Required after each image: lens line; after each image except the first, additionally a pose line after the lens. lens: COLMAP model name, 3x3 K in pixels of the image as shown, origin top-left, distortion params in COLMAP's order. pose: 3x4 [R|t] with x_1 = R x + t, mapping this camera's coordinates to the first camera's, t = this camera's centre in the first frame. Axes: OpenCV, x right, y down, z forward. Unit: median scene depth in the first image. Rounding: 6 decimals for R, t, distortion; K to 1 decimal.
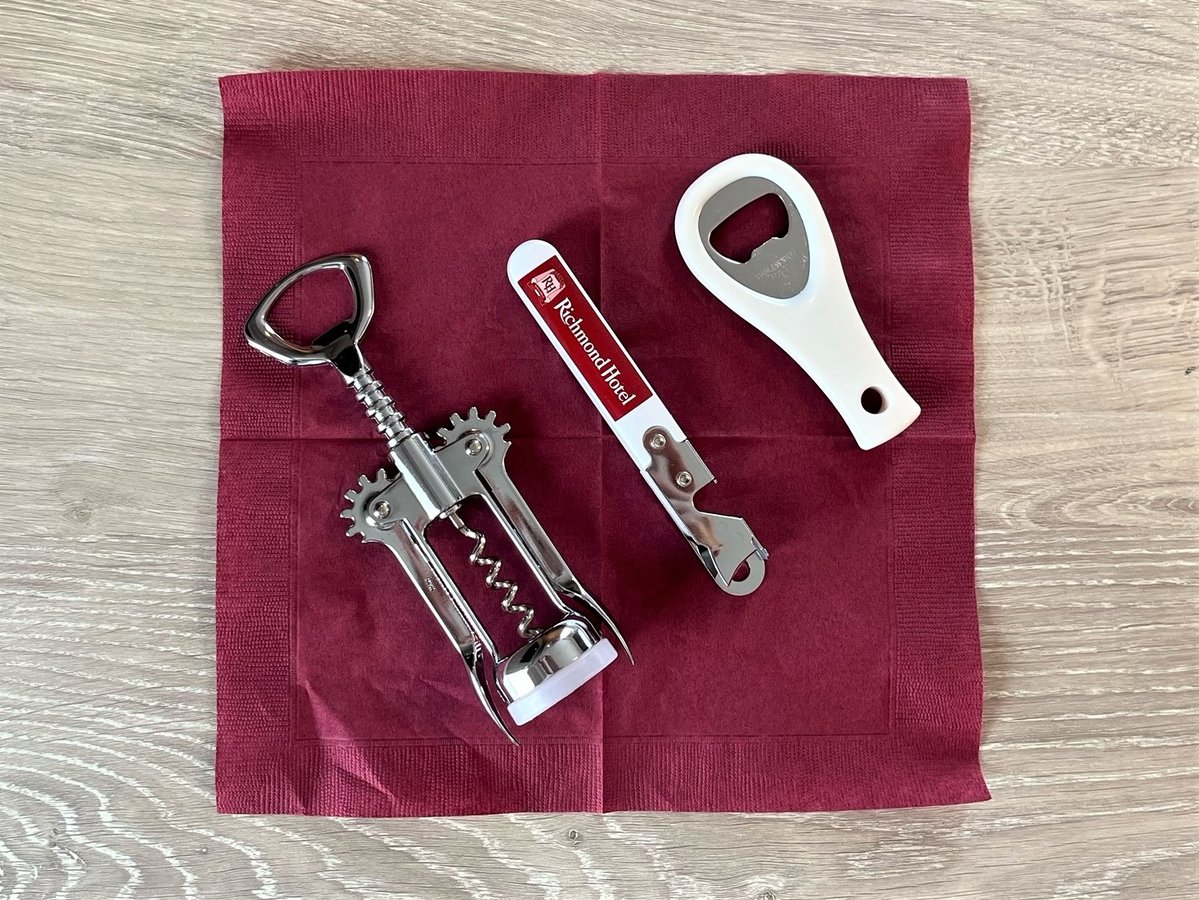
lens RADIAL K [[909.8, 0, 599.6], [0, 909.8, 450.1], [0, 0, 1]] dist [-0.003518, -0.004089]
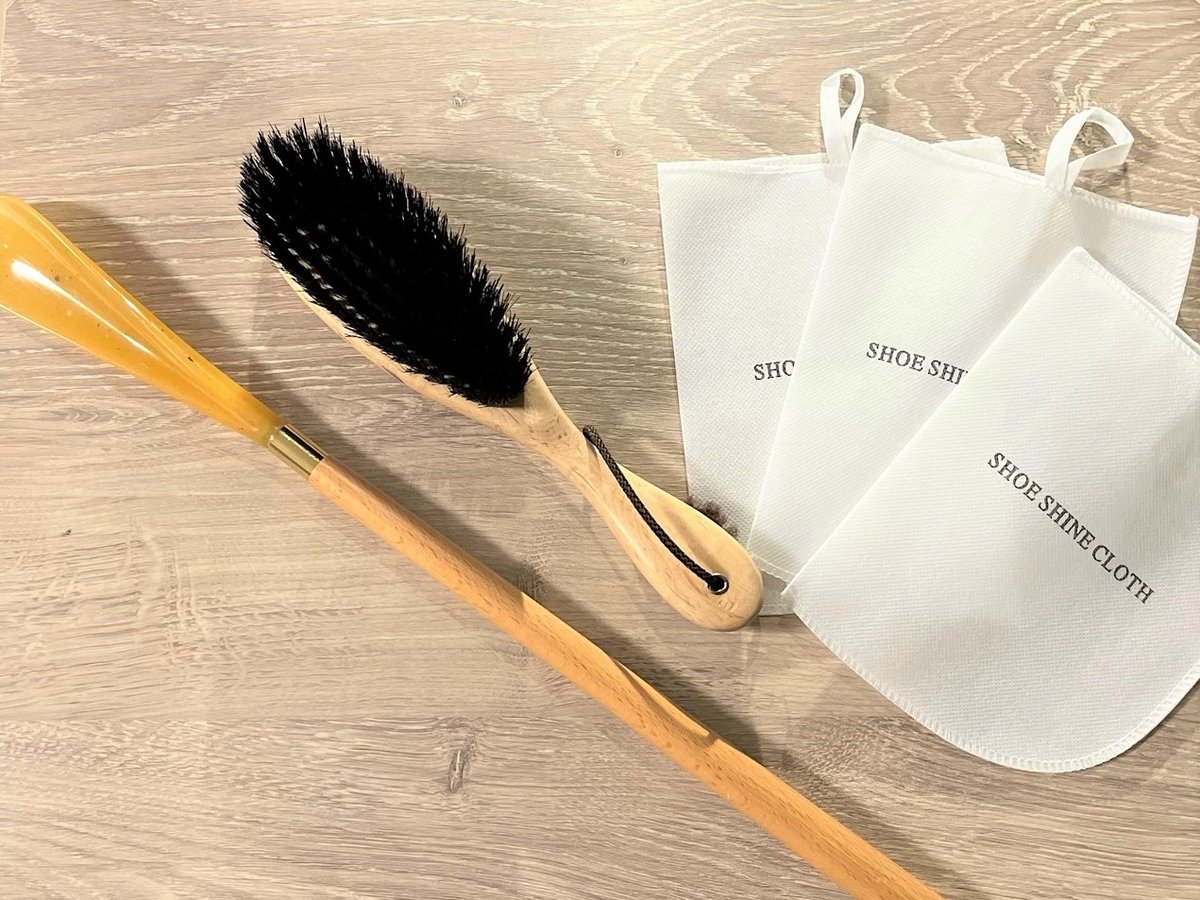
lens RADIAL K [[910.6, 0, 600.2], [0, 910.6, 450.0], [0, 0, 1]] dist [-0.003518, -0.004089]
pose [[-0.999927, 0.003988, -0.011411, 0.004763], [-0.003962, -0.999990, -0.002296, 0.011765], [-0.011420, -0.002250, 0.999932, -0.100825]]
